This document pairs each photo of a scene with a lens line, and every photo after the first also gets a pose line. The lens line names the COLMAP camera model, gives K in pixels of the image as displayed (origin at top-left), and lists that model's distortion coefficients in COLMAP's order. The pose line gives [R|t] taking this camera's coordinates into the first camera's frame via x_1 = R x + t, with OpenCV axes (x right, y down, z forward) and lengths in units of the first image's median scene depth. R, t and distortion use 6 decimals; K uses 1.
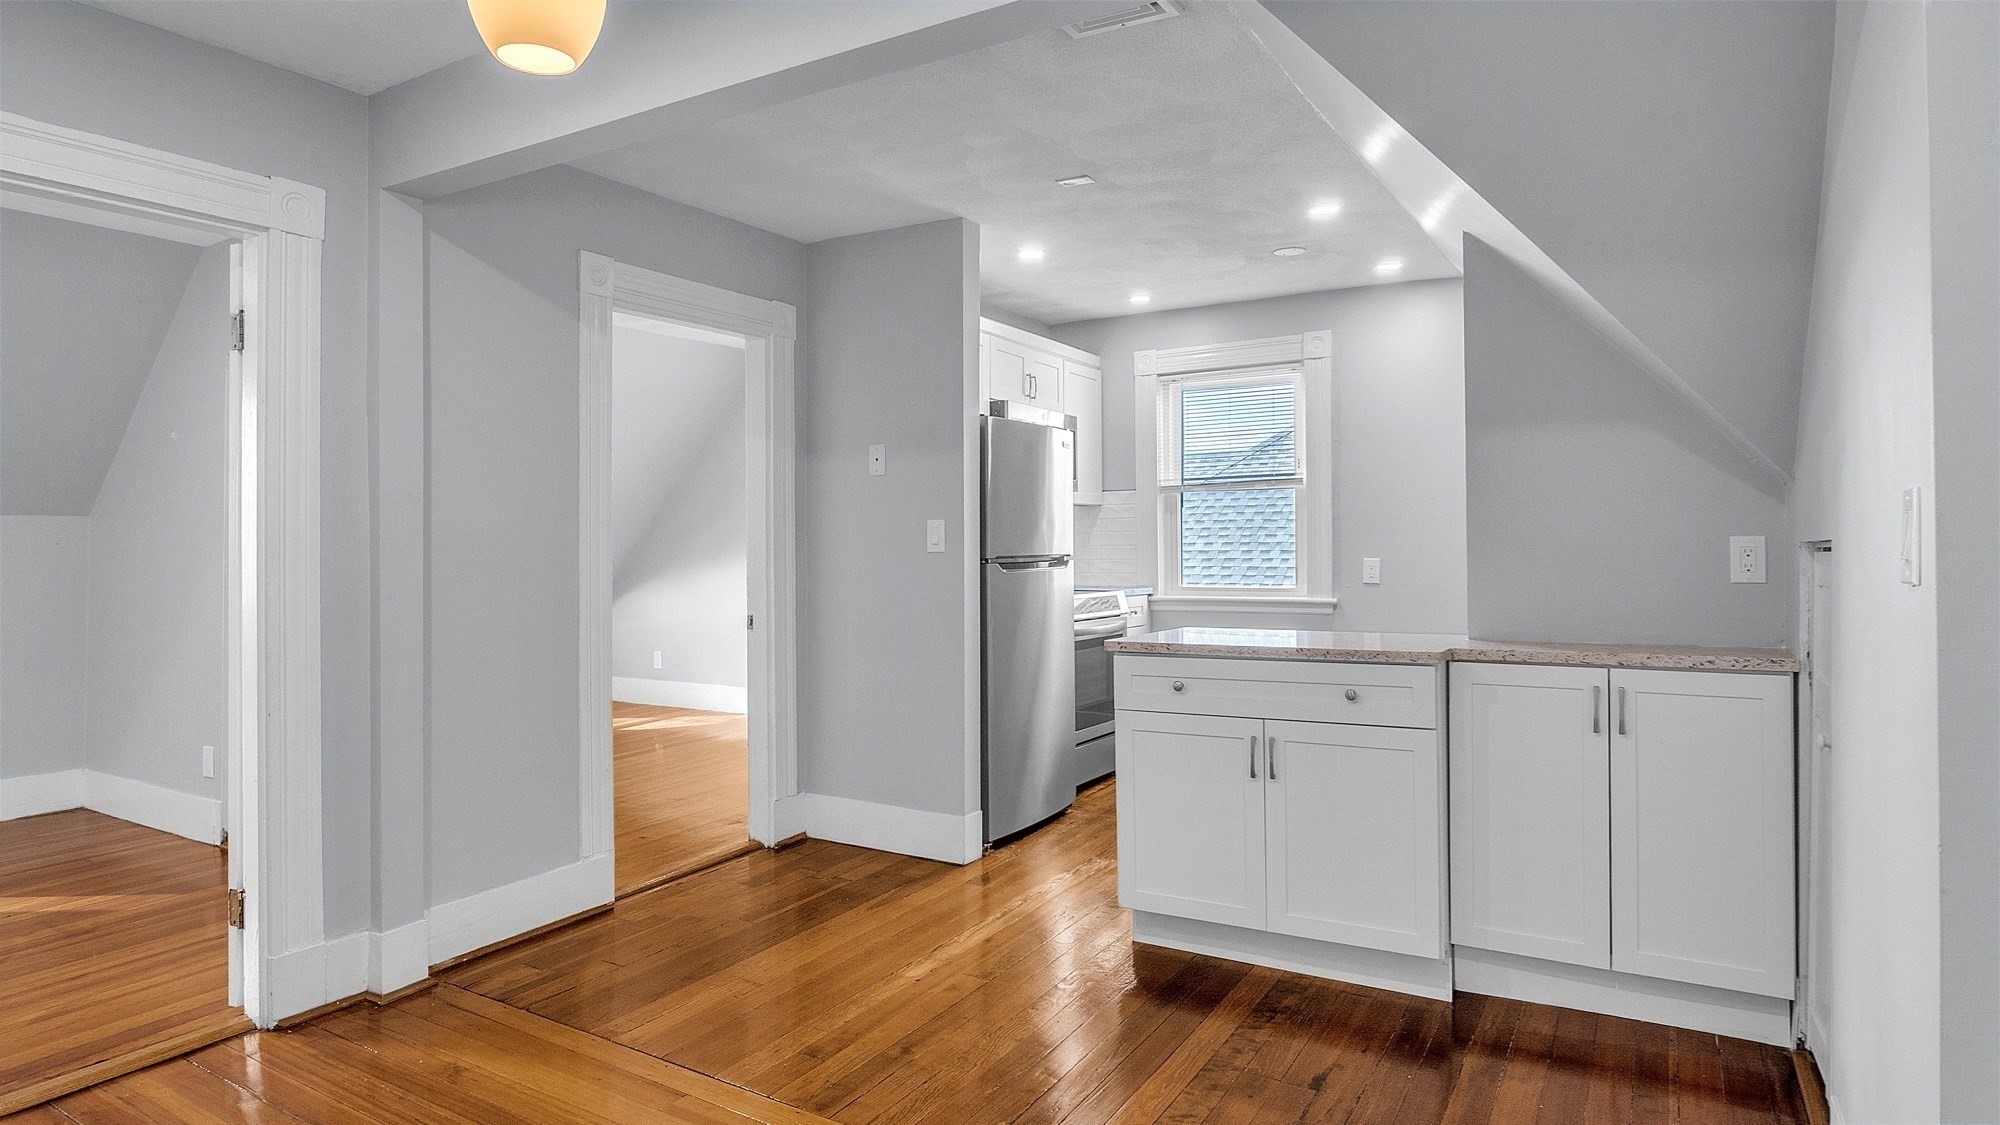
lens RADIAL K [[1105.0, 0, 1000.0], [0, 1105.0, 562.5], [0, 0, 1]] dist [-0.001321, -0.000011]
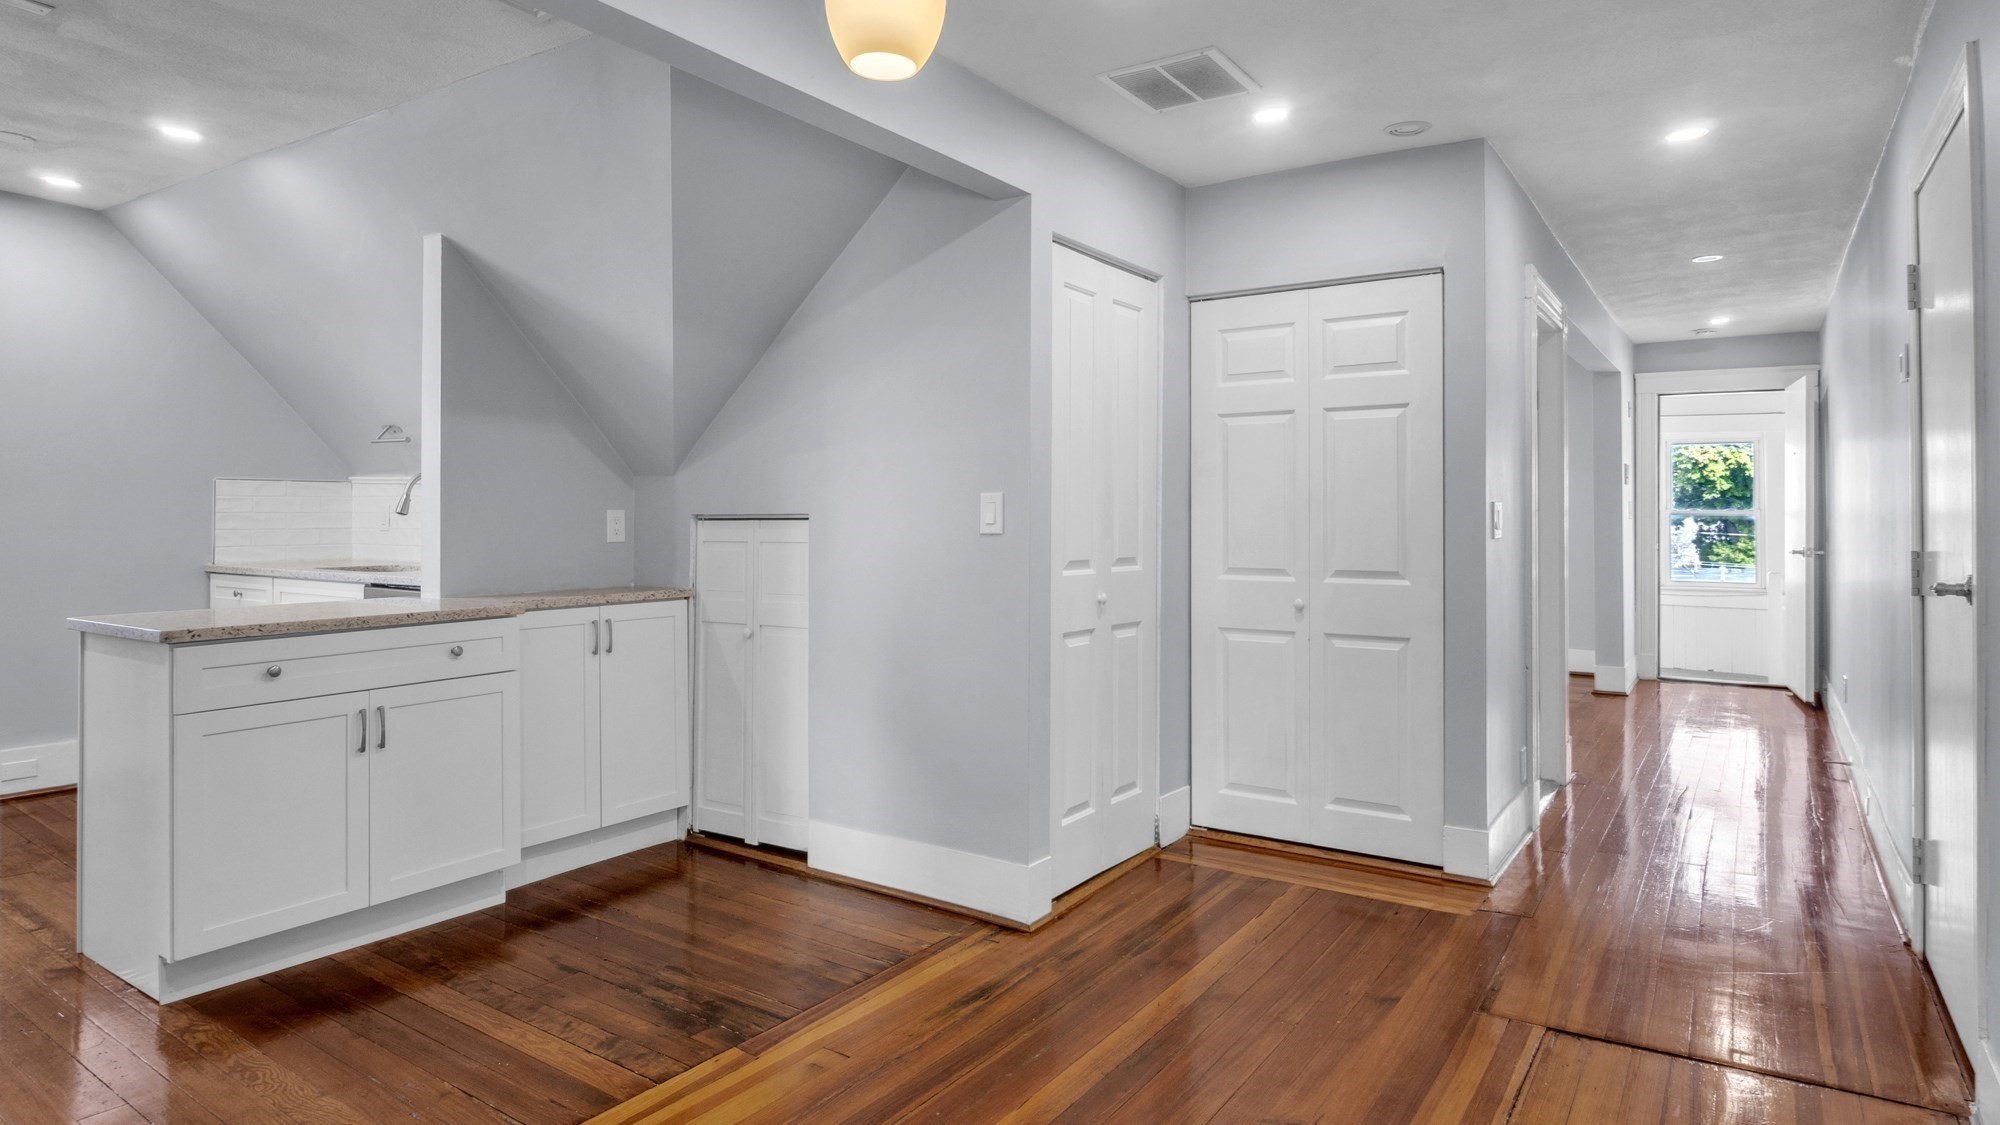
lens RADIAL K [[1105.0, 0, 1000.0], [0, 1105.0, 562.5], [0, 0, 1]] dist [-0.001321, -0.000011]
pose [[0.065357, -0.031420, 0.997367, -0.762562], [0.011376, 0.999463, 0.030740, 0.005859], [-0.997797, 0.009337, 0.065680, 0.416073]]
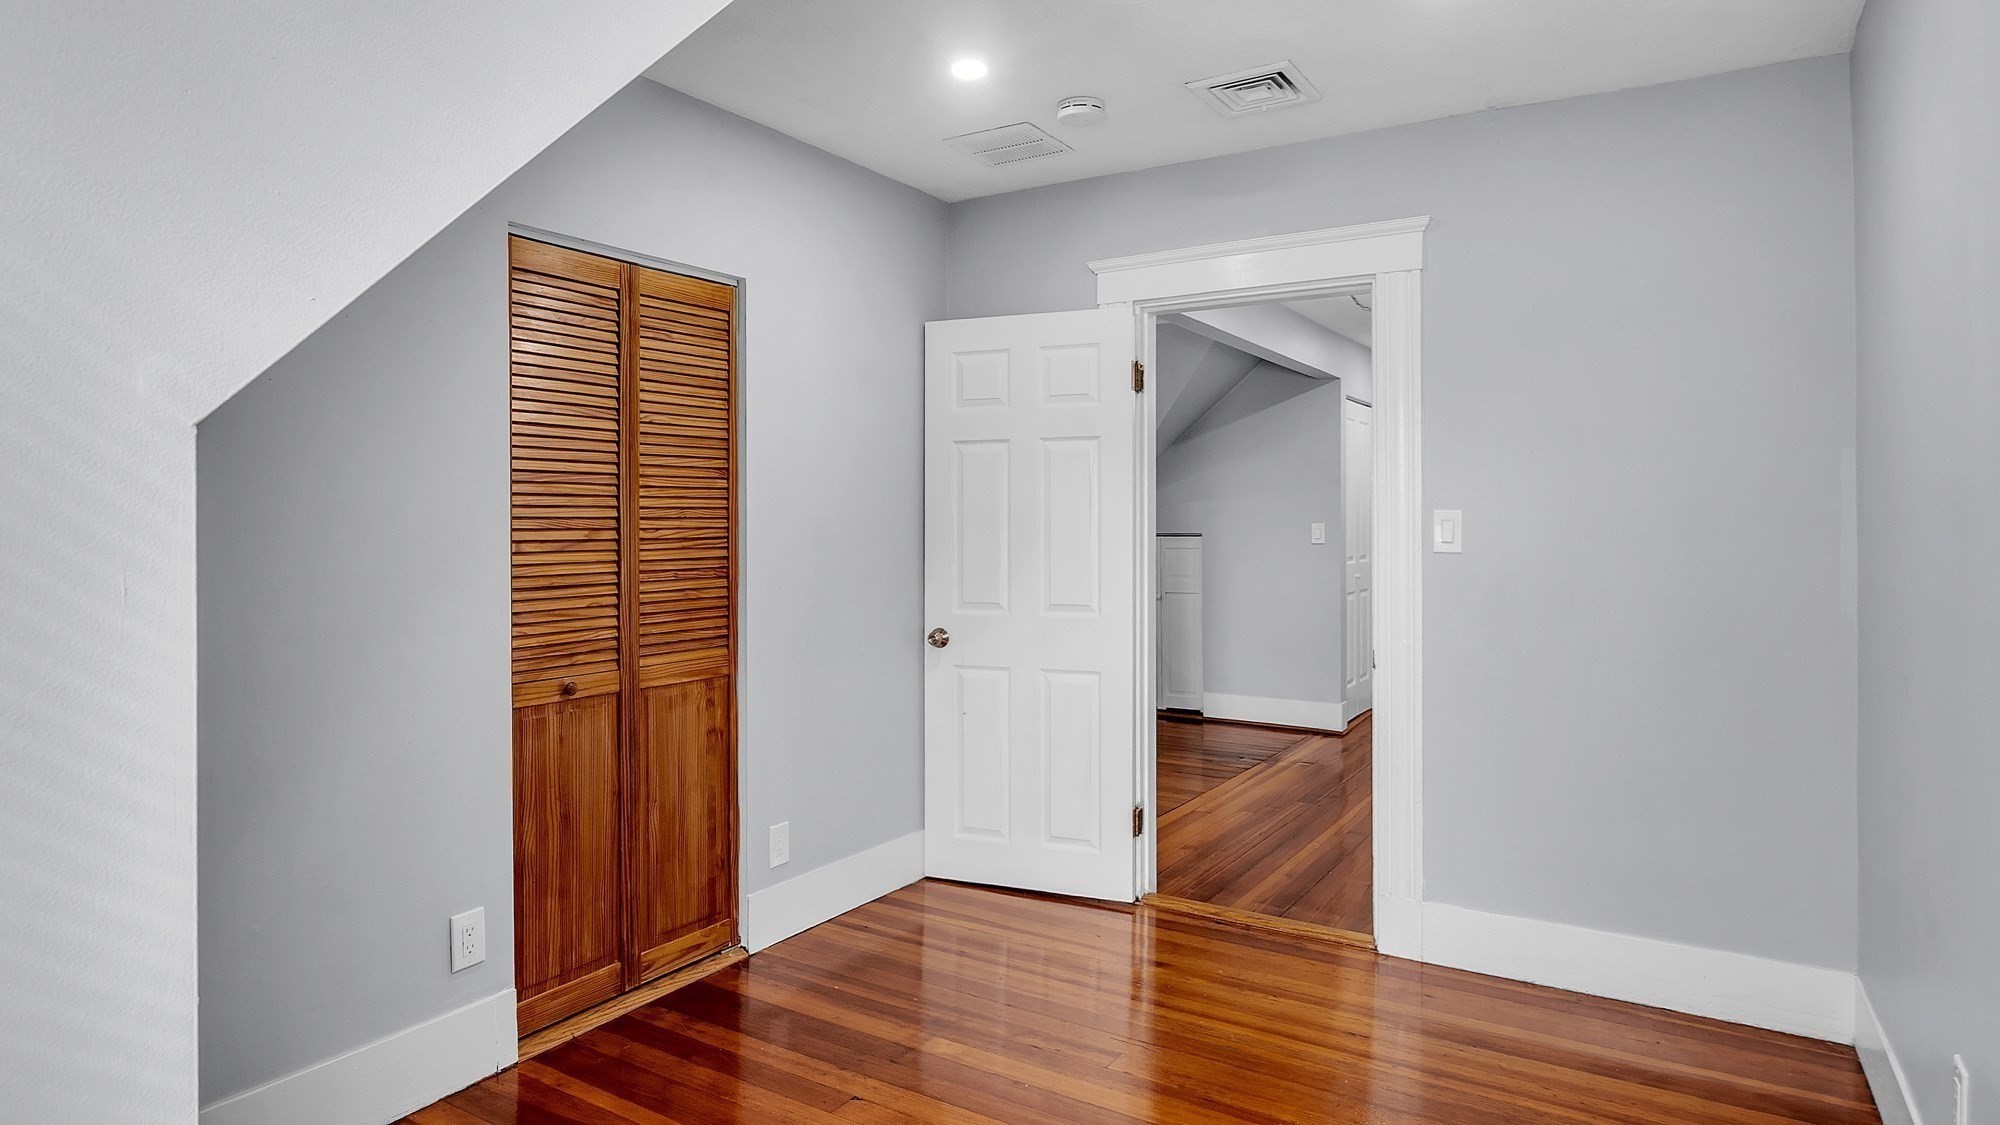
lens RADIAL K [[1105.0, 0, 1000.0], [0, 1105.0, 562.5], [0, 0, 1]] dist [-0.001321, -0.000011]
pose [[0.015940, -0.028192, 0.999475, -1.541769], [0.015337, 0.999492, 0.027948, -0.013432], [-0.999755, 0.014883, 0.016364, 0.879248]]
